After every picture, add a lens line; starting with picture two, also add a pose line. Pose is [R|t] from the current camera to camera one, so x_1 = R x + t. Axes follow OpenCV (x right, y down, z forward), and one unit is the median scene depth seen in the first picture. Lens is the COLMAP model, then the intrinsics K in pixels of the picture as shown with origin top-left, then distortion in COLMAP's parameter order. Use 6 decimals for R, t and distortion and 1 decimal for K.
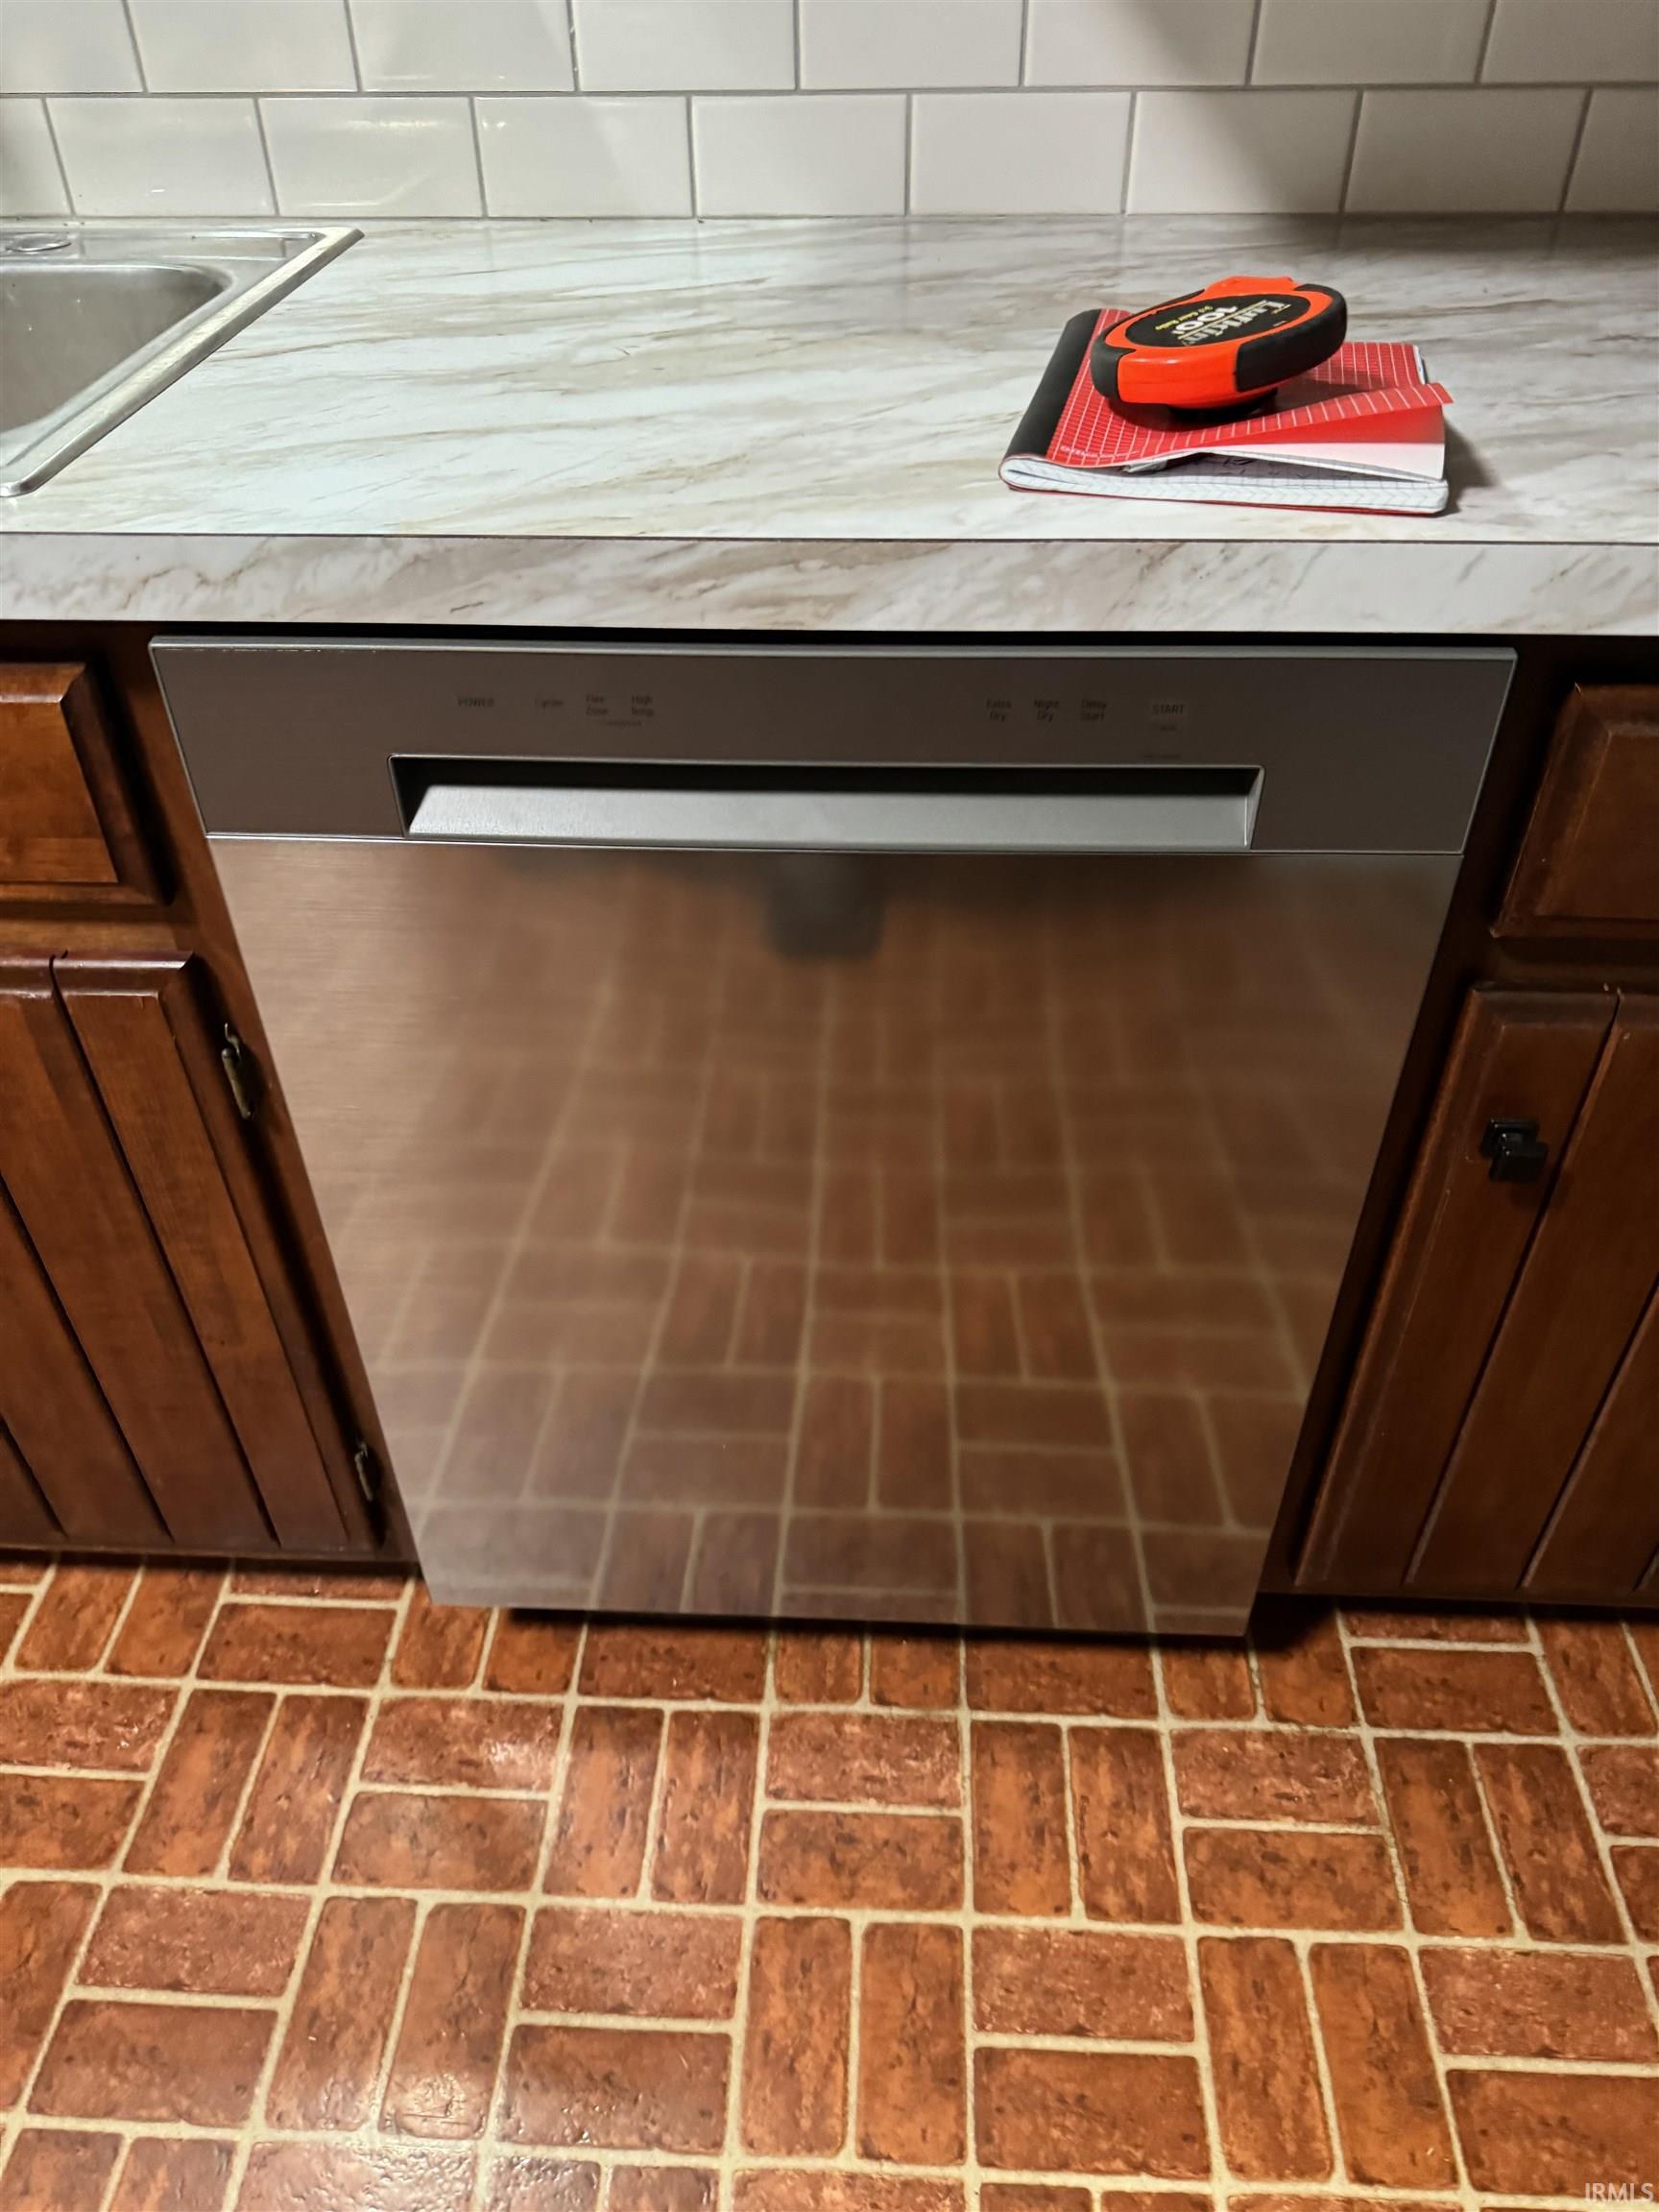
lens RADIAL K [[1536.3, 0, 834.3], [0, 1536.3, 1106.8], [0, 0, 1]] dist [-0.009543, -0.003019]
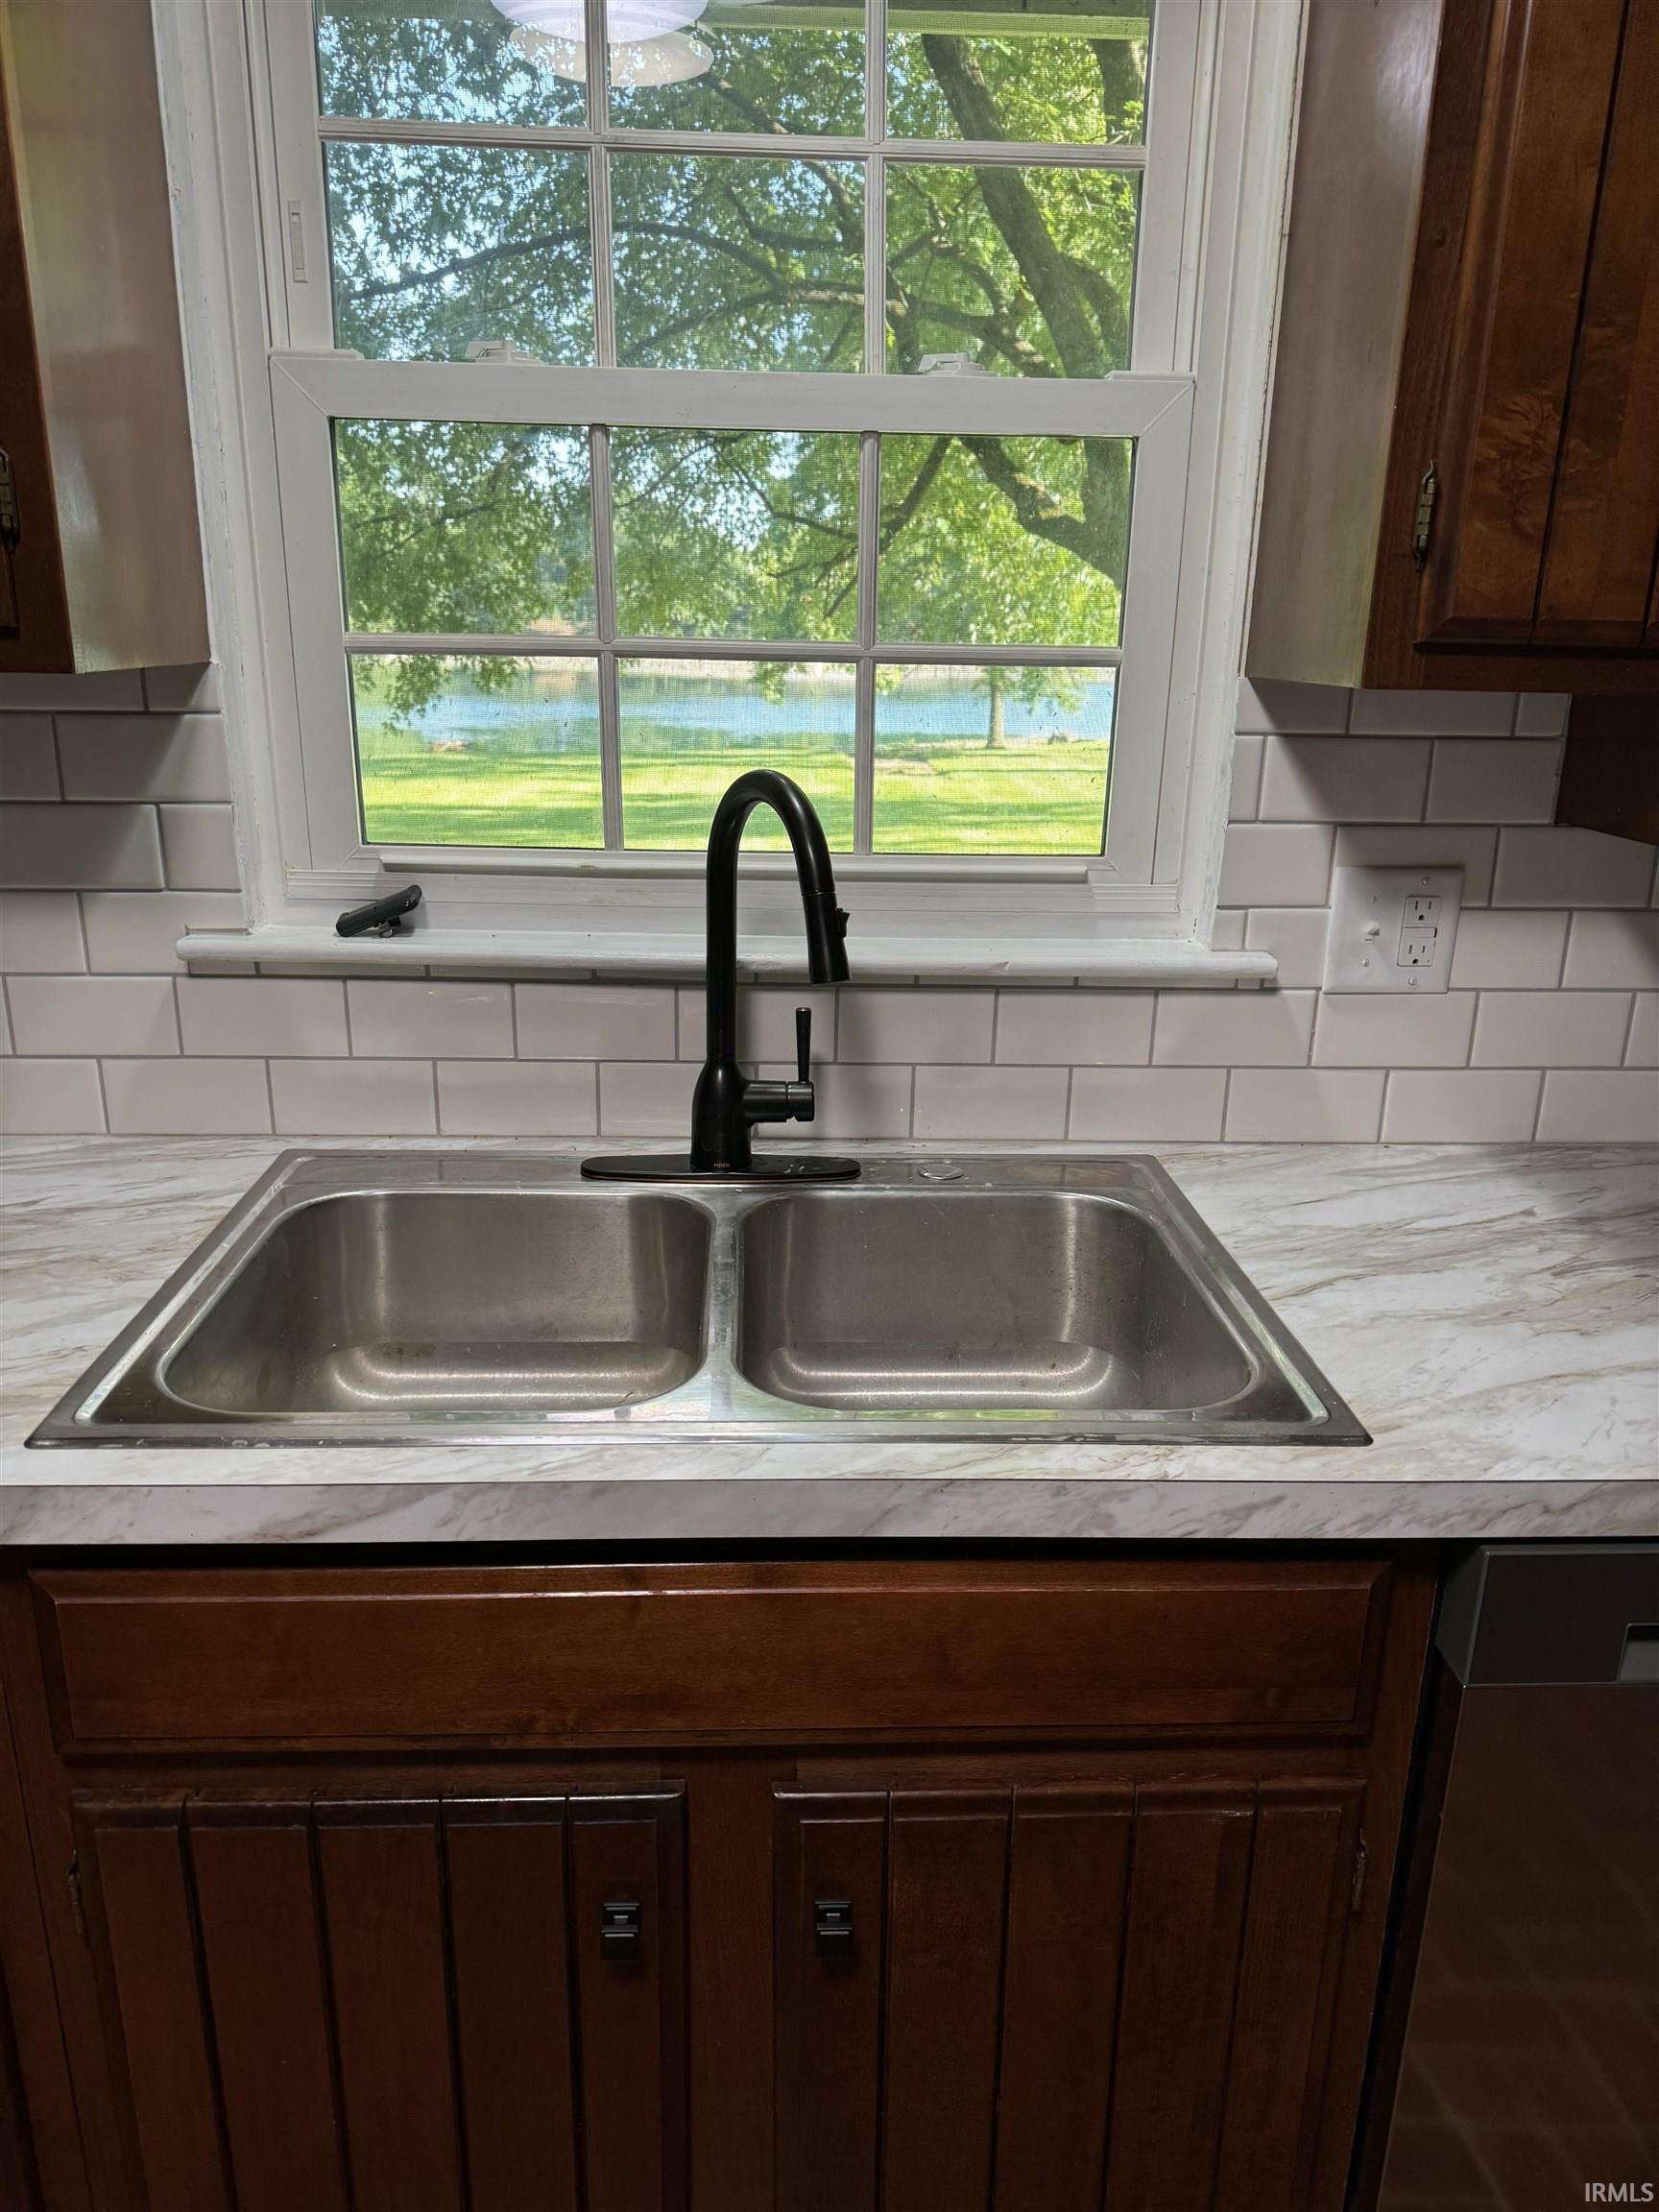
lens RADIAL K [[1536.3, 0, 816.9], [0, 1536.3, 1118.8], [0, 0, 1]] dist [-0.009543, -0.003019]
pose [[0.996287, -0.004330, 0.085989, -1.018850], [0.037157, 0.922562, -0.384056, -0.135279], [-0.077667, 0.385825, 0.919297, -0.326242]]
